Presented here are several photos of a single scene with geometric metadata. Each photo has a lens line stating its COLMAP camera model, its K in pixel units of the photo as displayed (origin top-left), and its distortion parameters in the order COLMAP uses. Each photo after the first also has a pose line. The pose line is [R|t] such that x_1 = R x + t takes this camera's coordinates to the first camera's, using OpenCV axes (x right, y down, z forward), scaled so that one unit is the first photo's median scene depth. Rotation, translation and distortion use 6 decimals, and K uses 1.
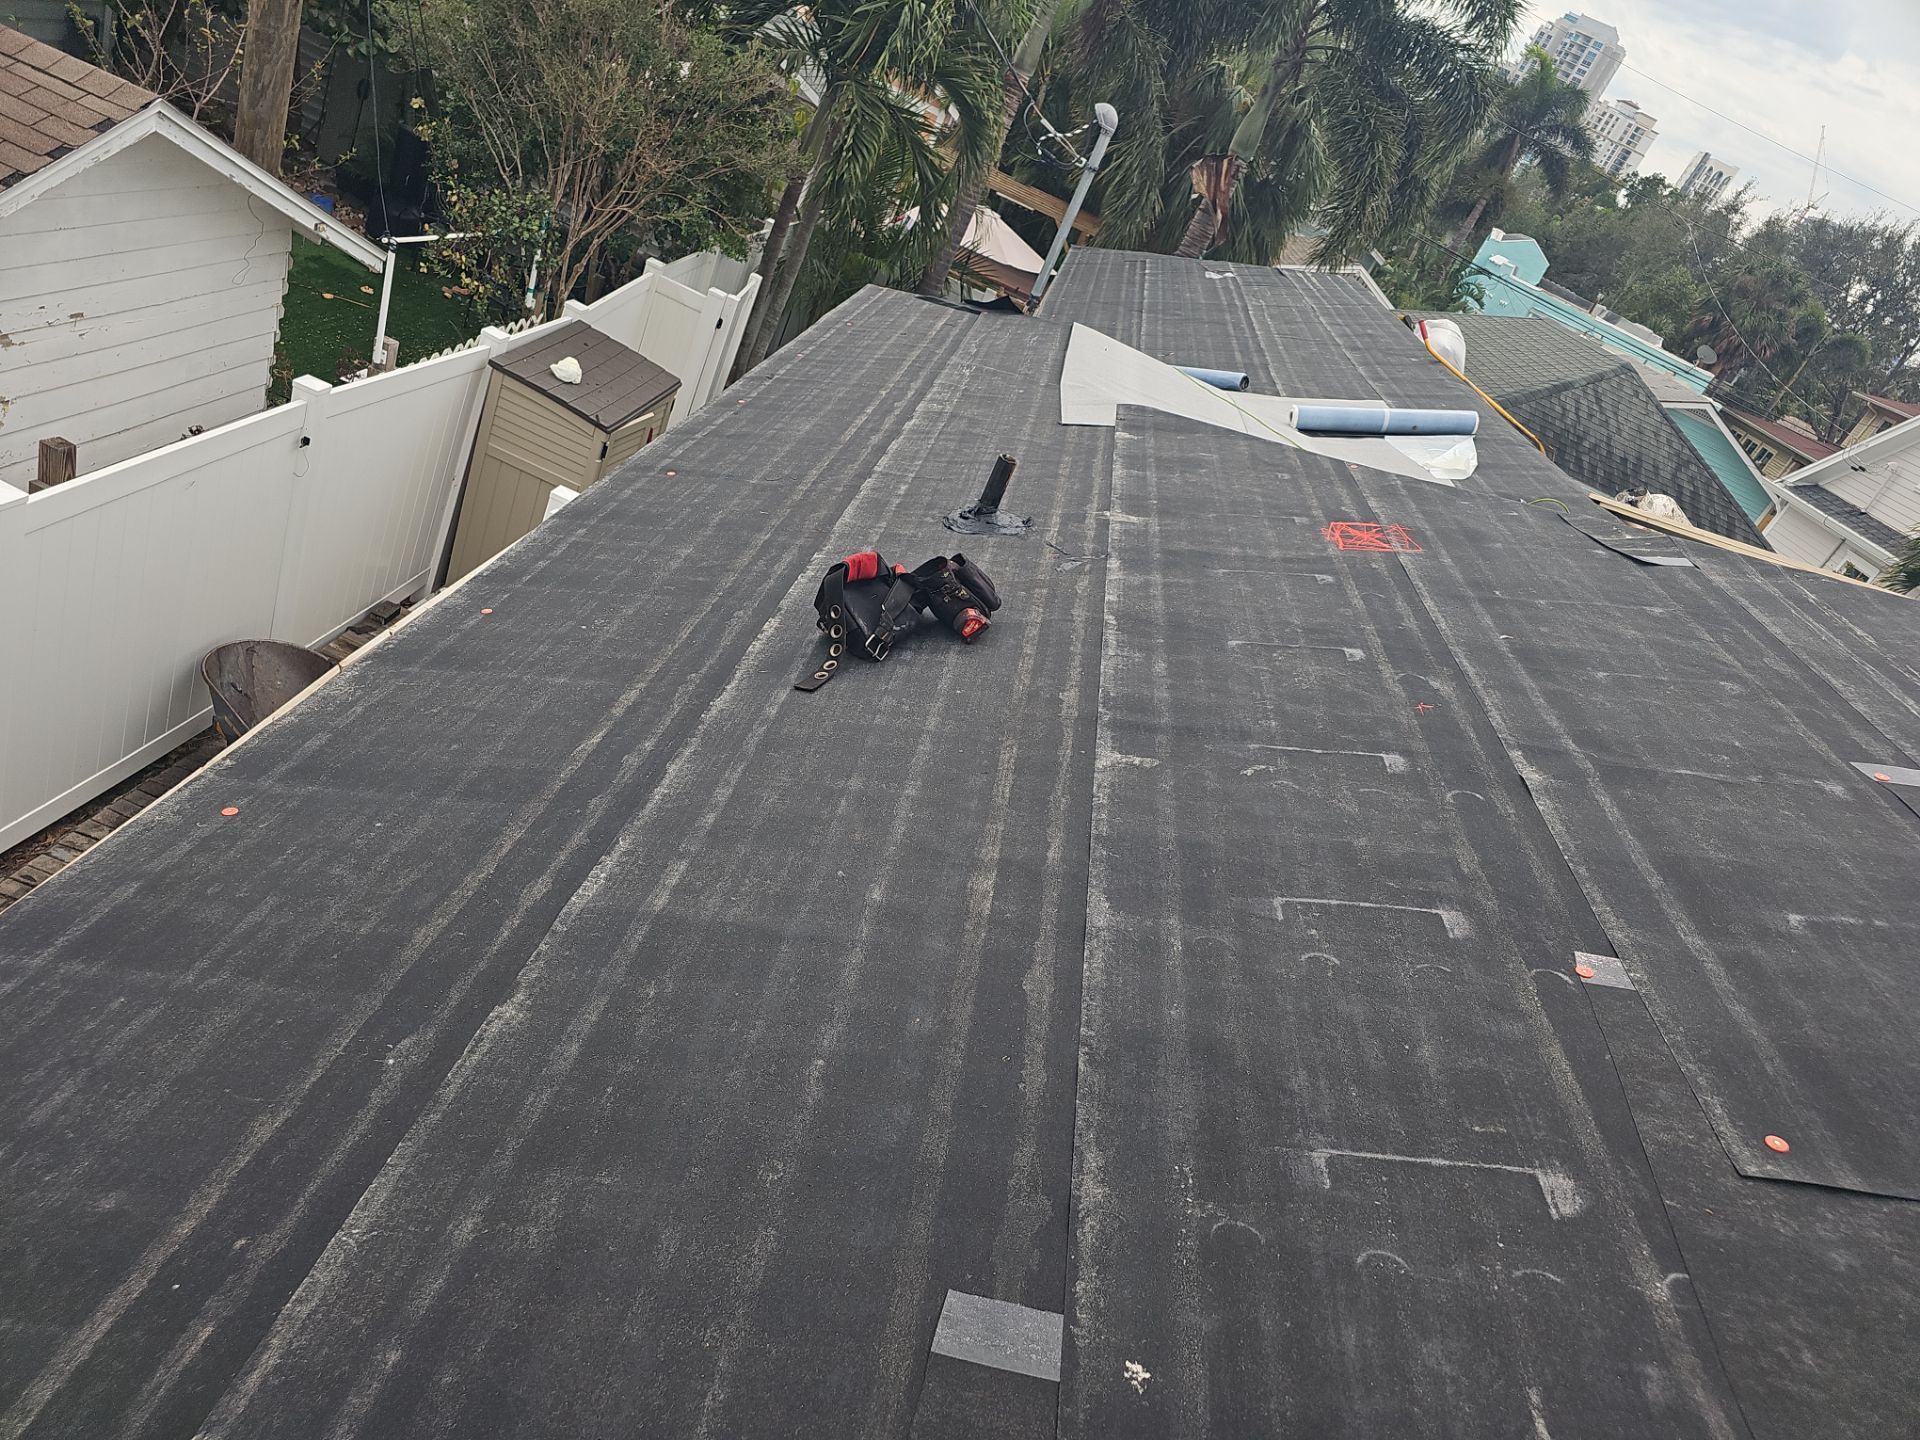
lens RADIAL K [[1292.6, 0, 935.5], [0, 1292.6, 743.9], [0, 0, 1]] dist [0.000782, -0.000301]
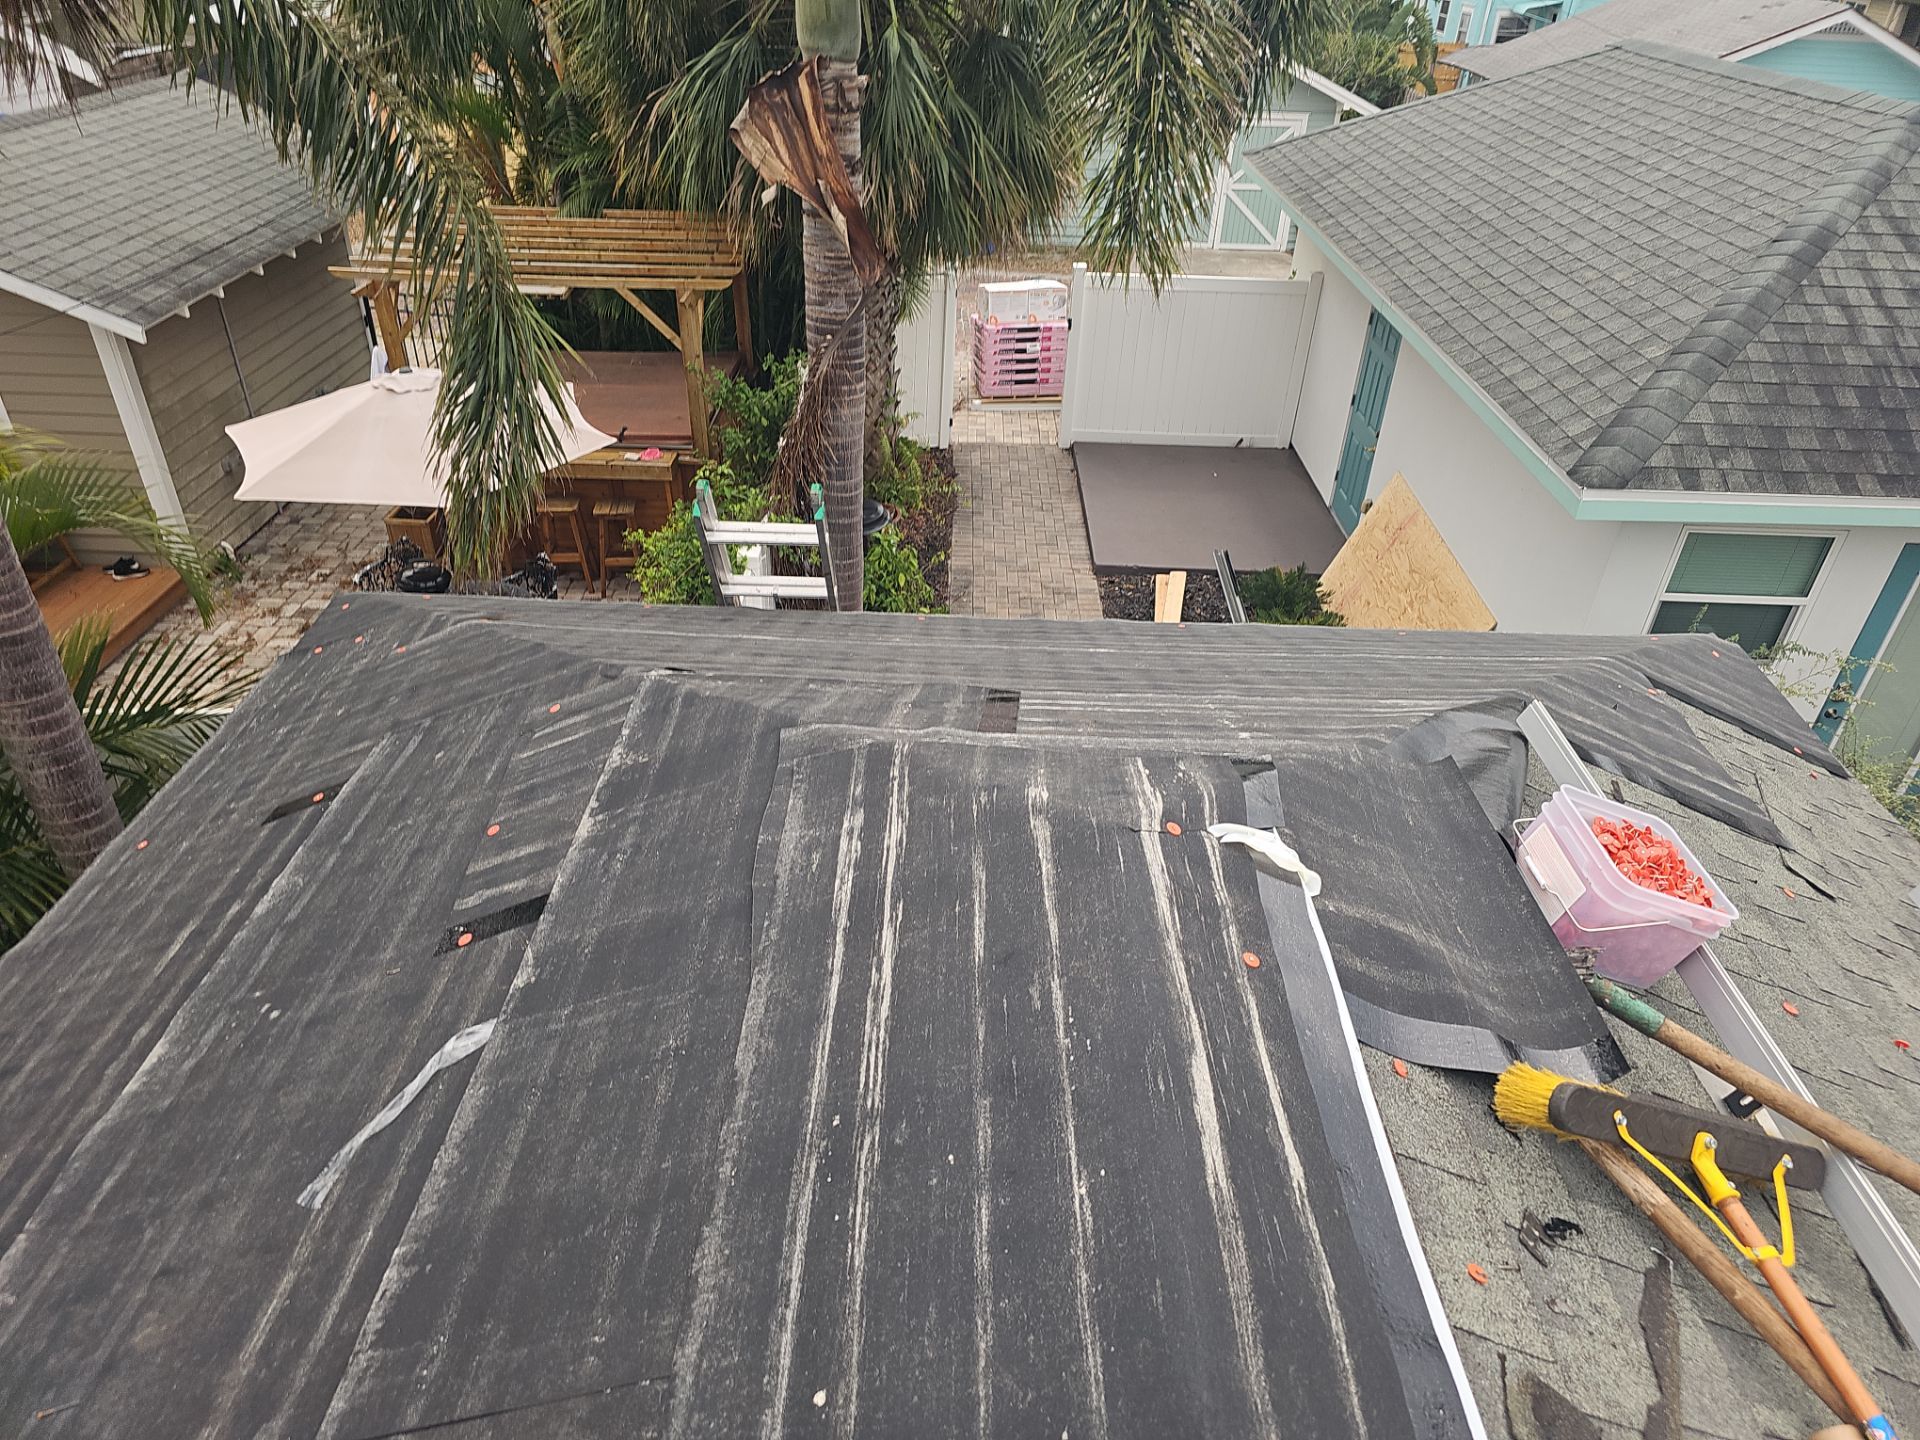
lens RADIAL K [[1287.1, 0, 960.0], [0, 1287.1, 720.0], [0, 0, 1]] dist [0.034628, -0.023817]
pose [[0.923412, -0.374766, -0.082833, 0.095532], [0.379985, 0.923060, 0.059770, -0.115865], [0.054060, -0.086668, 0.994769, 0.248941]]
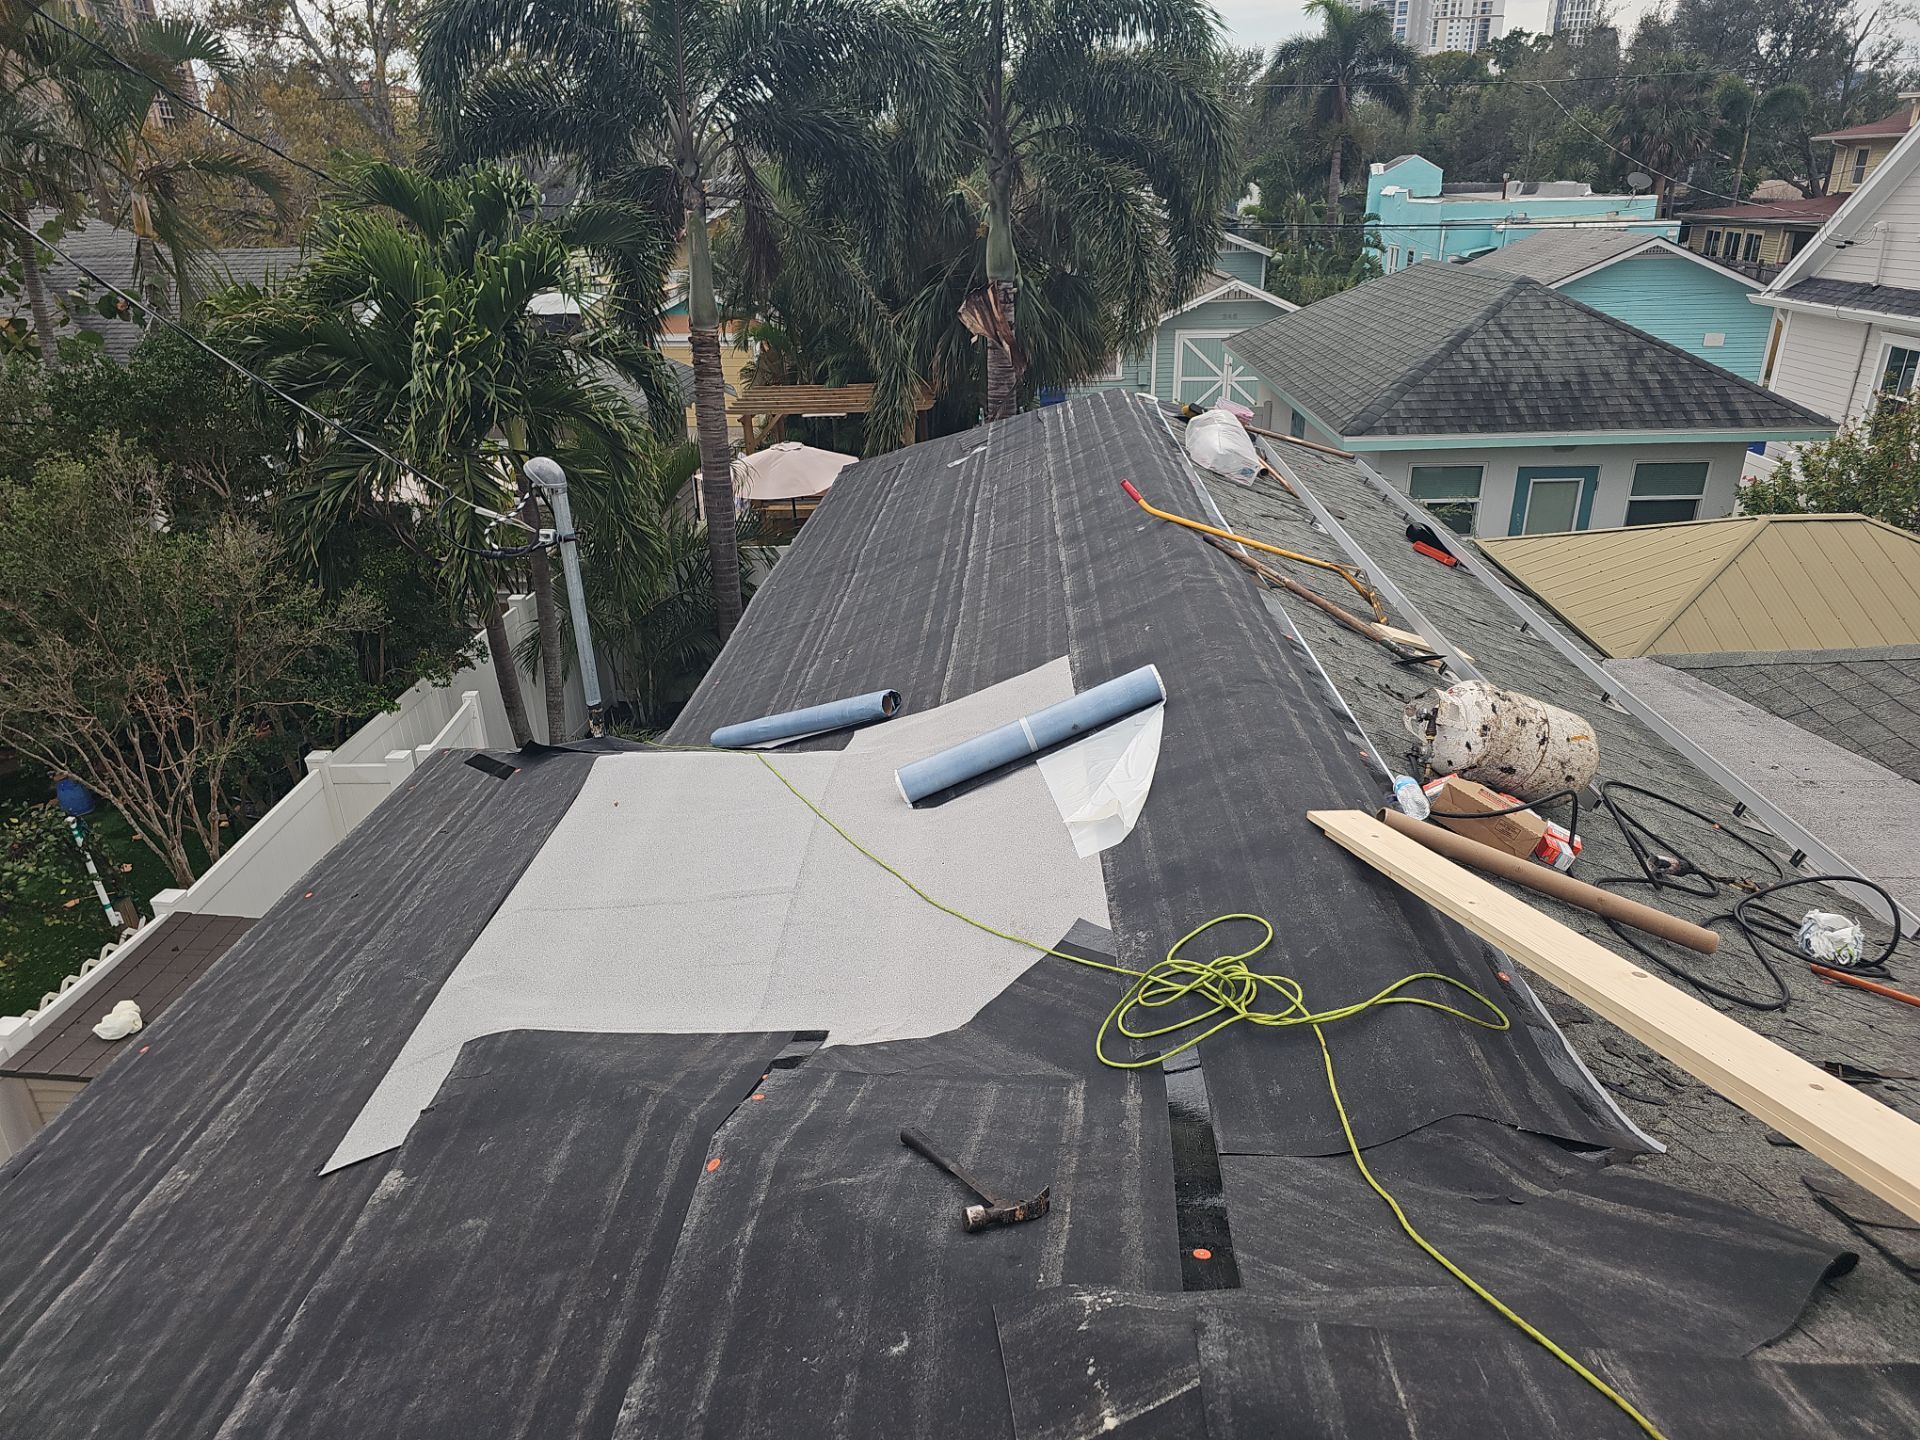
lens RADIAL K [[1287.1, 0, 960.0], [0, 1287.1, 720.0], [0, 0, 1]] dist [0.034628, -0.023817]
pose [[0.906127, -0.417837, -0.065921, 0.058744], [0.407405, 0.903979, -0.129781, -0.030679], [0.113818, 0.090742, 0.989349, 0.057912]]
